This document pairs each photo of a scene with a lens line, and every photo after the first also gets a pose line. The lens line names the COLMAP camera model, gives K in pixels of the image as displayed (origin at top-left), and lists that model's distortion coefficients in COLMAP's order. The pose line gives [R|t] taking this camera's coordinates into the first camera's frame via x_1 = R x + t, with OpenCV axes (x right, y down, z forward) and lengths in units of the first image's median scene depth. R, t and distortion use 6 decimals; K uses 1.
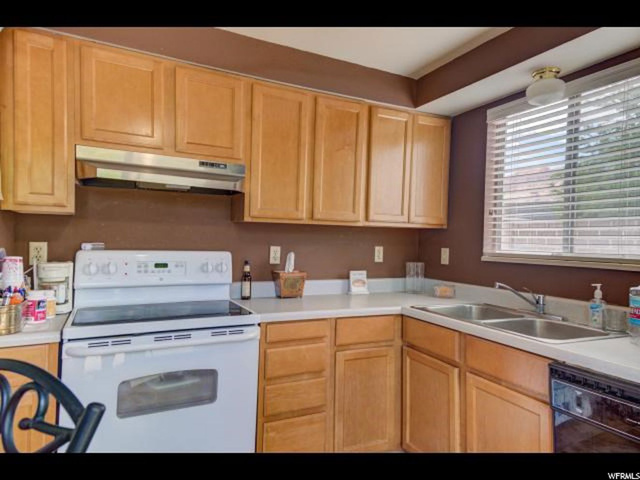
lens RADIAL K [[413.8, 0, 320.6], [0, 413.8, 239.5], [0, 0, 1]] dist [0.120928, -0.025838]
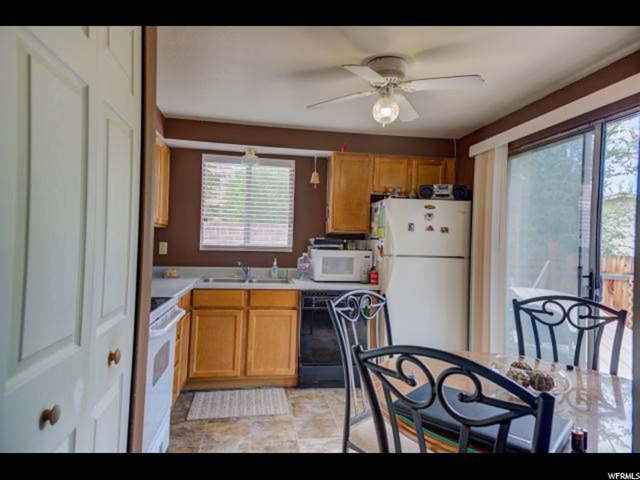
lens RADIAL K [[413.8, 0, 320.8], [0, 413.8, 237.1], [0, 0, 1]] dist [0.120928, -0.025838]
pose [[0.301019, -0.001379, 0.953617, -1.060899], [-0.024115, 0.999668, 0.009057, -0.025711], [-0.953313, -0.025723, 0.300886, 0.130341]]
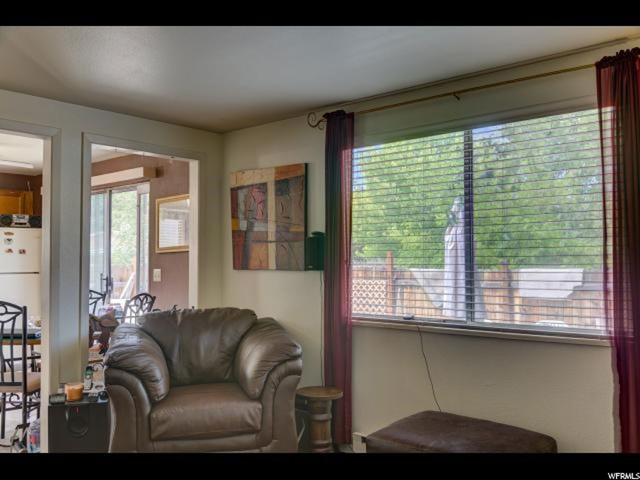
lens RADIAL K [[575.9, 0, 319.3], [0, 575.9, 241.3], [0, 0, 1]] dist [-0.016962, -0.003956]
pose [[-0.392431, 0.014516, 0.919667, -2.428697], [-0.000587, 0.999871, -0.016032, -0.054918], [-0.919781, -0.006832, -0.392372, -0.062777]]
